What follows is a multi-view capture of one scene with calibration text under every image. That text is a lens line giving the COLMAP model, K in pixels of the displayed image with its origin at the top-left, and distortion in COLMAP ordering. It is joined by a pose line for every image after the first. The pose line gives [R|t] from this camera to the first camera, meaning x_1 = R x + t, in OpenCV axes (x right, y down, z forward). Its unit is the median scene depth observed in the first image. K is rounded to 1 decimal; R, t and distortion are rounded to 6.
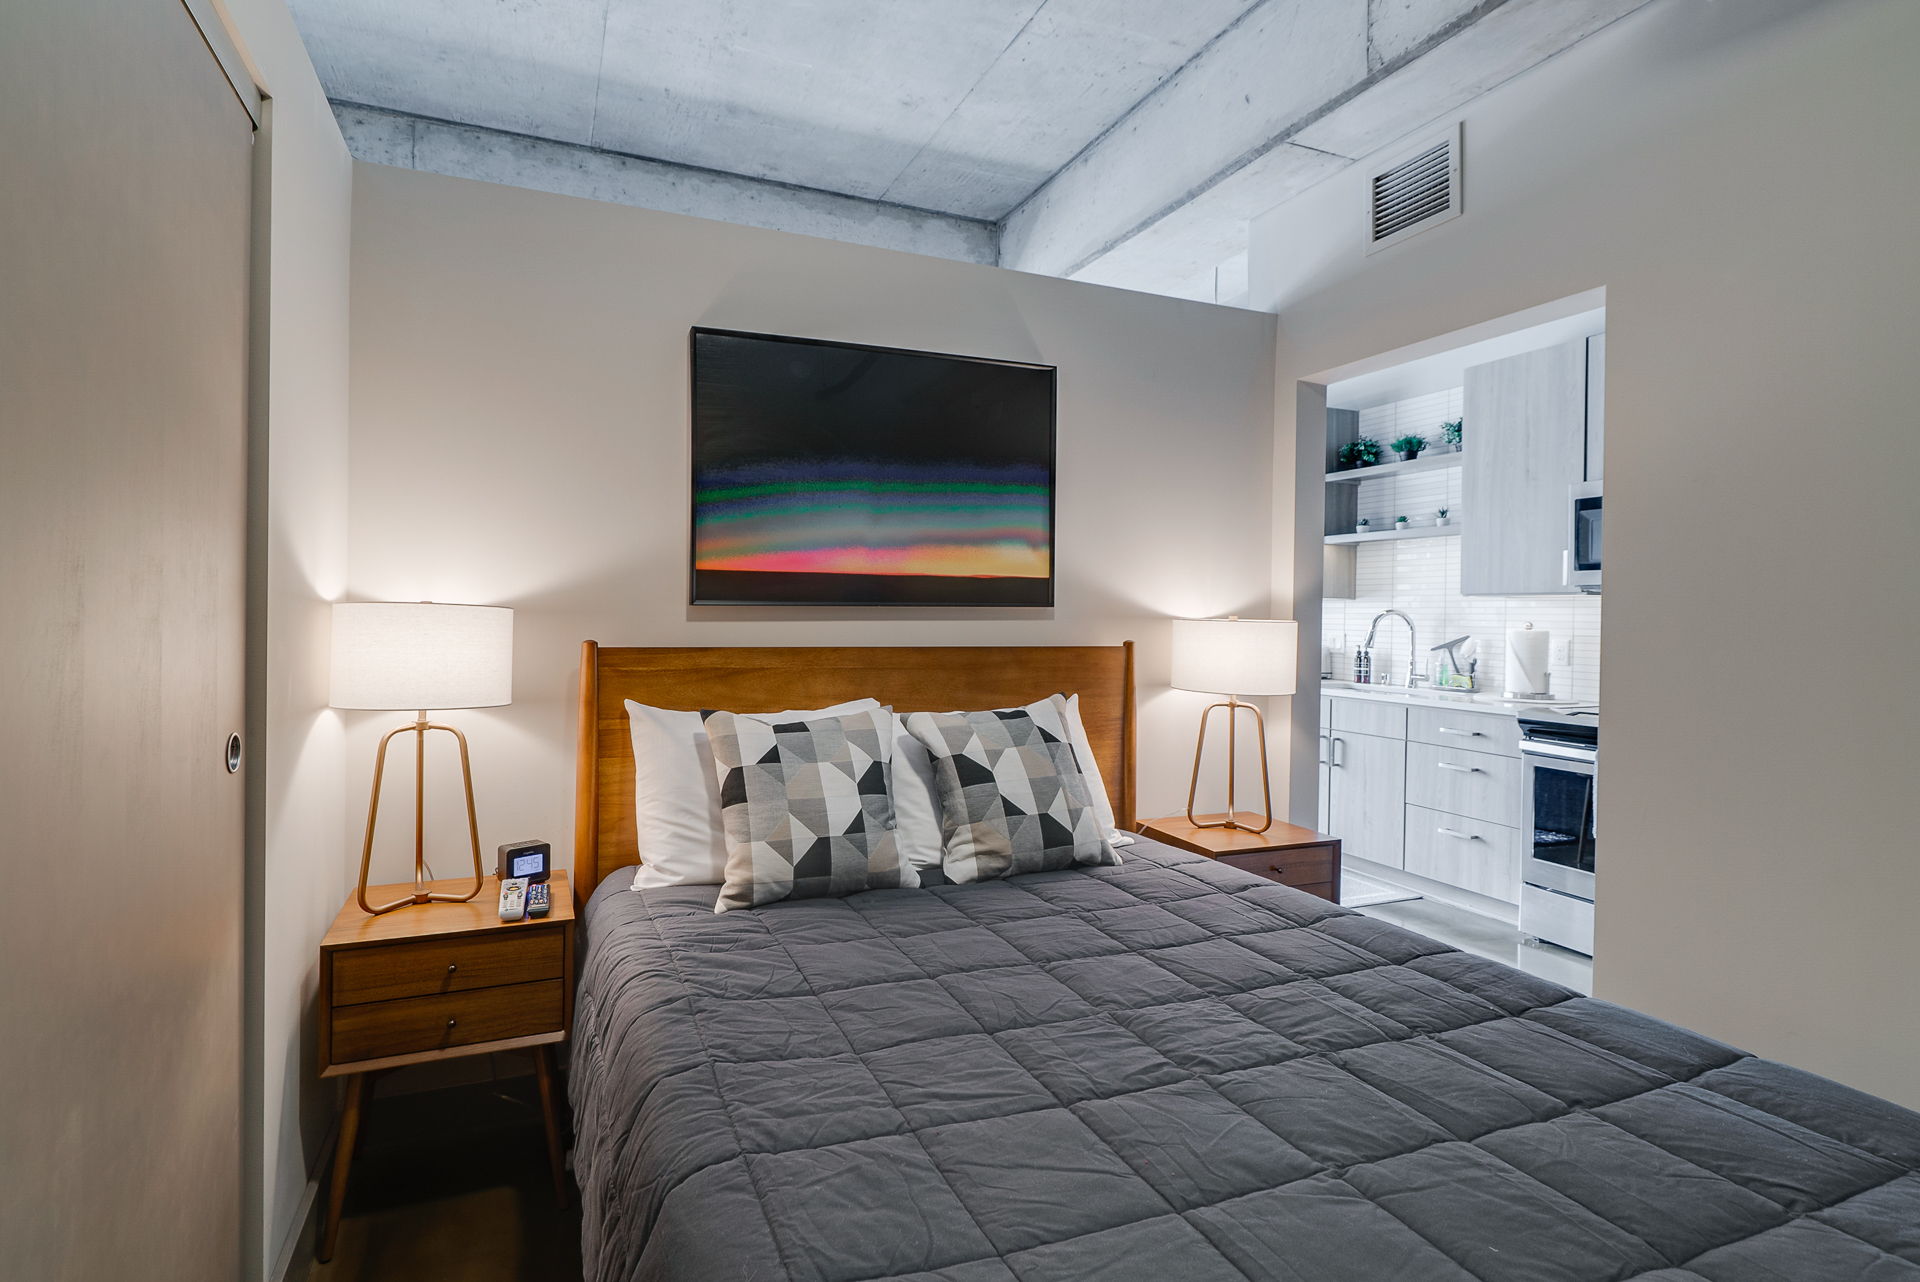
lens RADIAL K [[875.4, 0, 920.9], [0, 875.4, 630.3], [0, 0, 1]] dist [-0.000559, 0.000204]
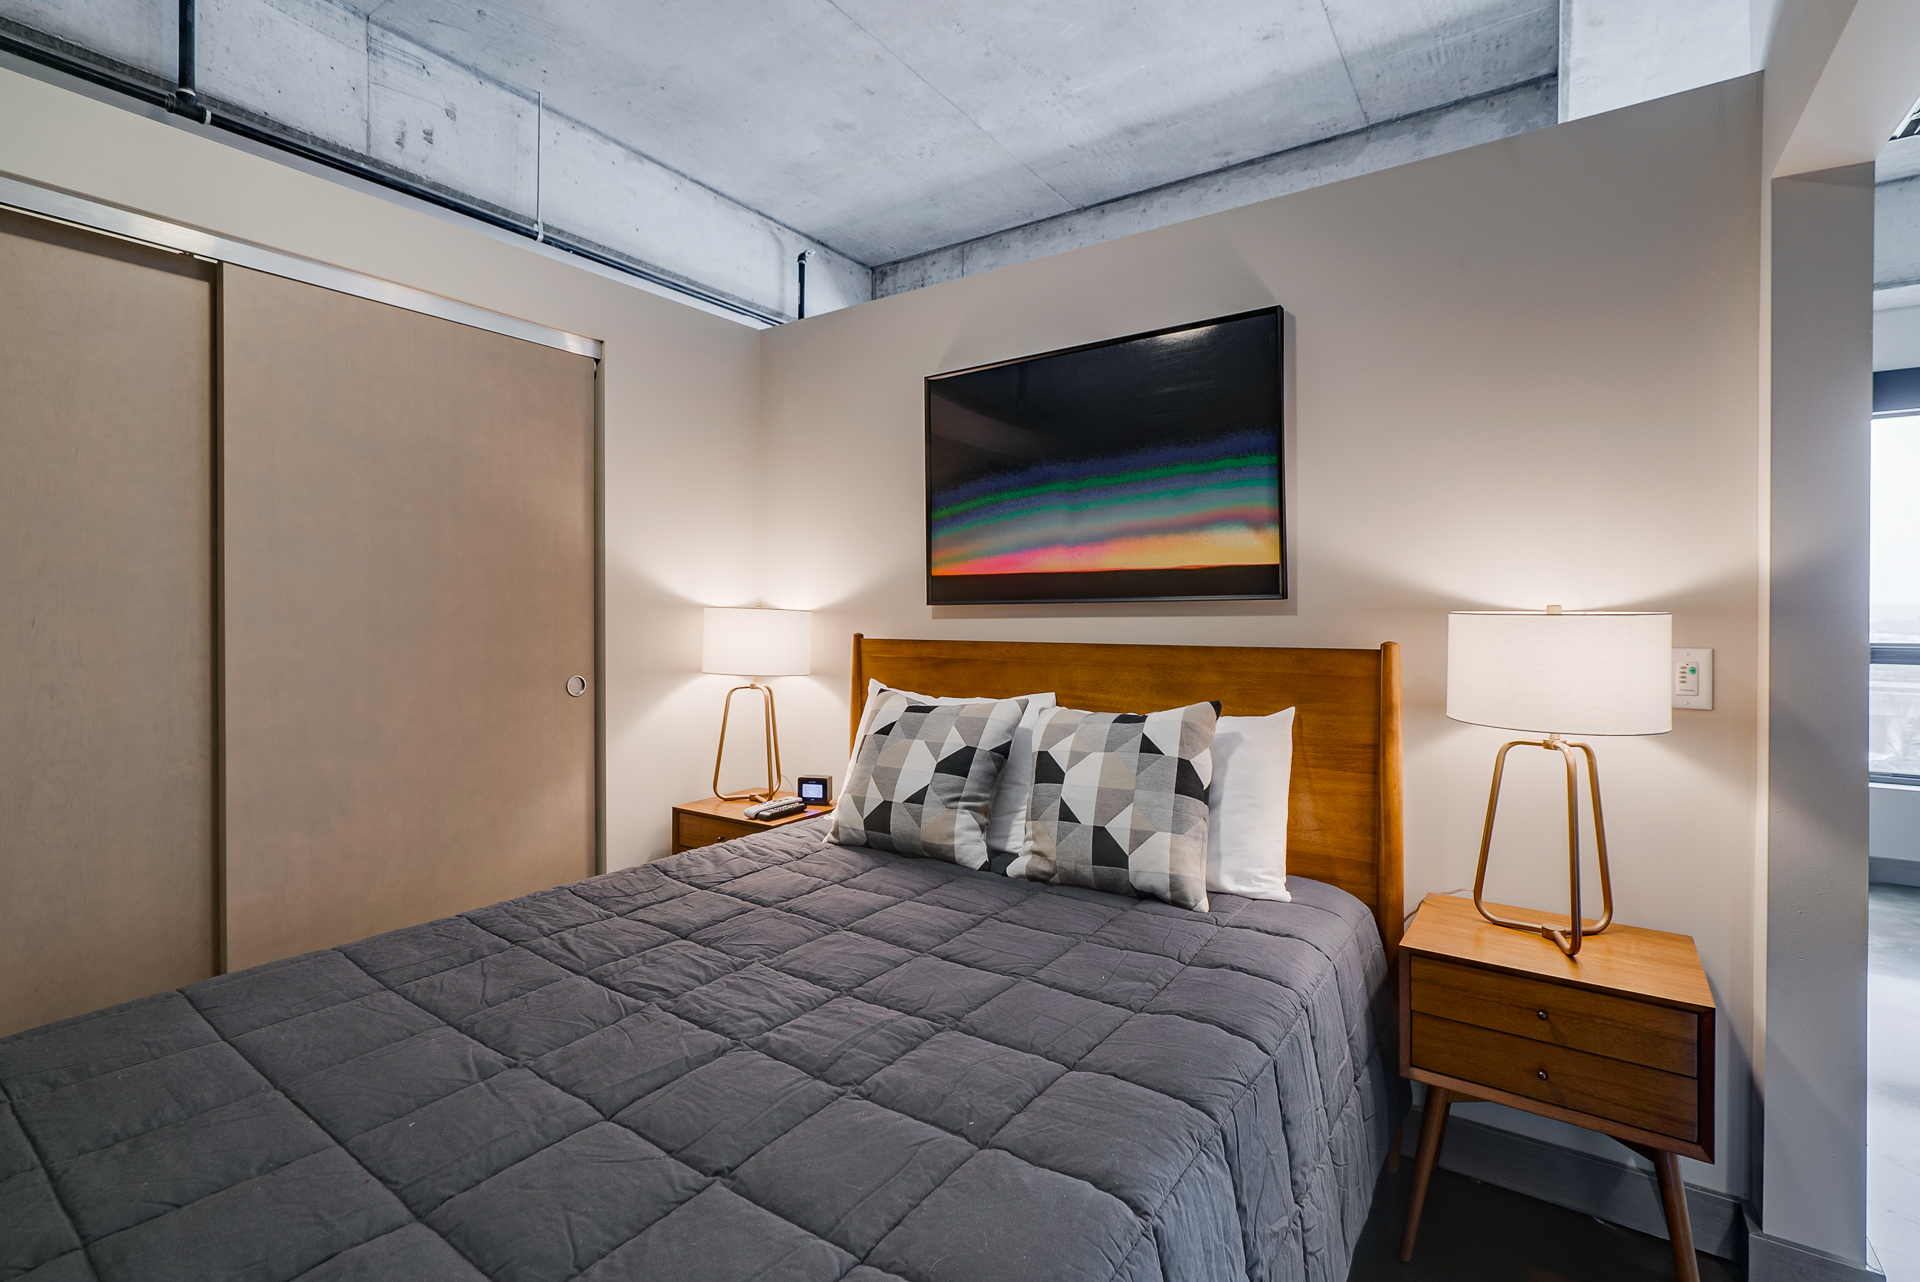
lens RADIAL K [[875.4, 0, 954.6], [0, 875.4, 626.5], [0, 0, 1]] dist [-0.000559, 0.000204]
pose [[0.576561, 0.001992, -0.817052, 0.751186], [-0.007565, 0.999967, -0.002900, 0.004014], [0.817019, 0.007853, 0.576557, 0.327262]]
